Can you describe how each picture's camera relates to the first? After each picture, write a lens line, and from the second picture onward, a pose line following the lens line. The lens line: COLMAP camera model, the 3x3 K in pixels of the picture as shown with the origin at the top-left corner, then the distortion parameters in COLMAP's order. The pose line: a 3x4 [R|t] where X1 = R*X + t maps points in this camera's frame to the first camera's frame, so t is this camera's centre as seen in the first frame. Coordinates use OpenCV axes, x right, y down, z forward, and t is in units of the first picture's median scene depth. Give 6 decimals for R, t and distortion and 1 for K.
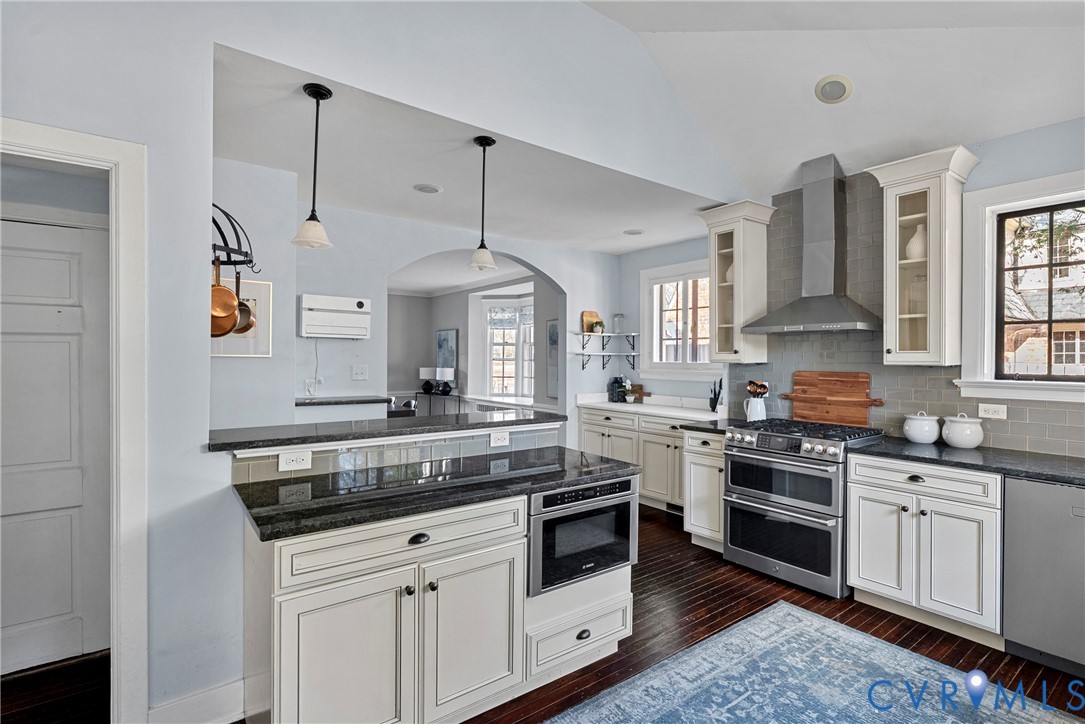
lens RADIAL K [[528.3, 0, 544.9], [0, 528.3, 359.0], [0, 0, 1]] dist [0.001980, -0.000496]
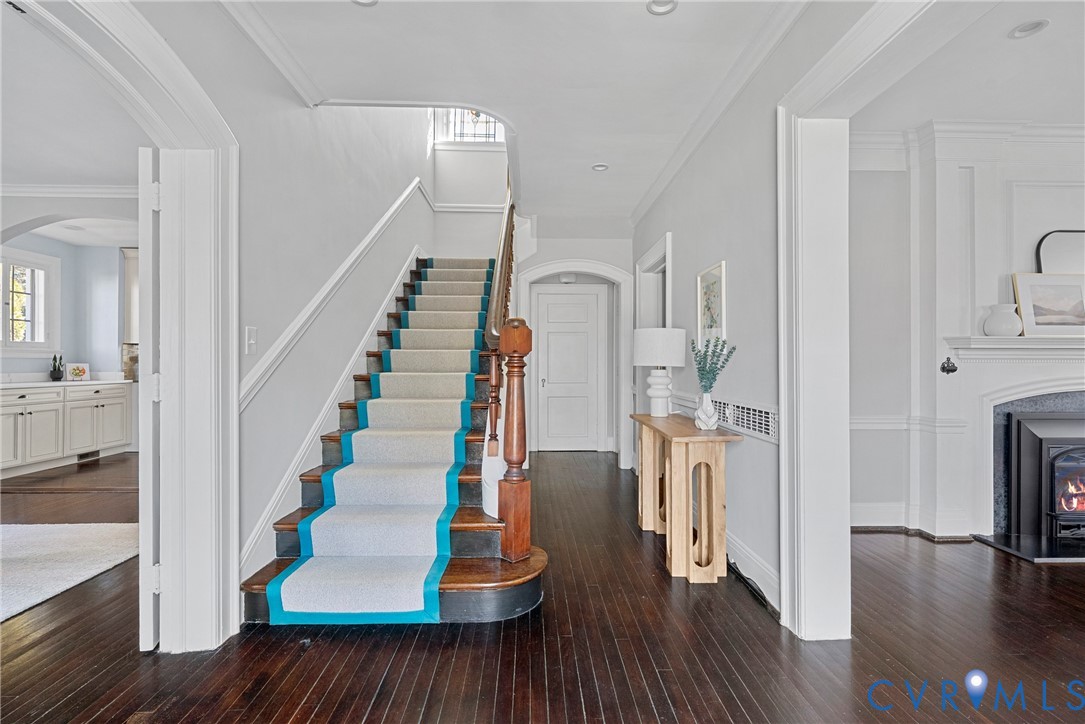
lens RADIAL K [[499.4, 0, 543.0], [0, 499.4, 358.8], [0, 0, 1]] dist [-0.004978, -0.000014]
pose [[-0.812914, -0.003879, 0.582371, -1.237334], [-0.005141, 0.999987, -0.000516, 0.039274], [-0.582362, -0.003414, -0.812923, 1.224078]]
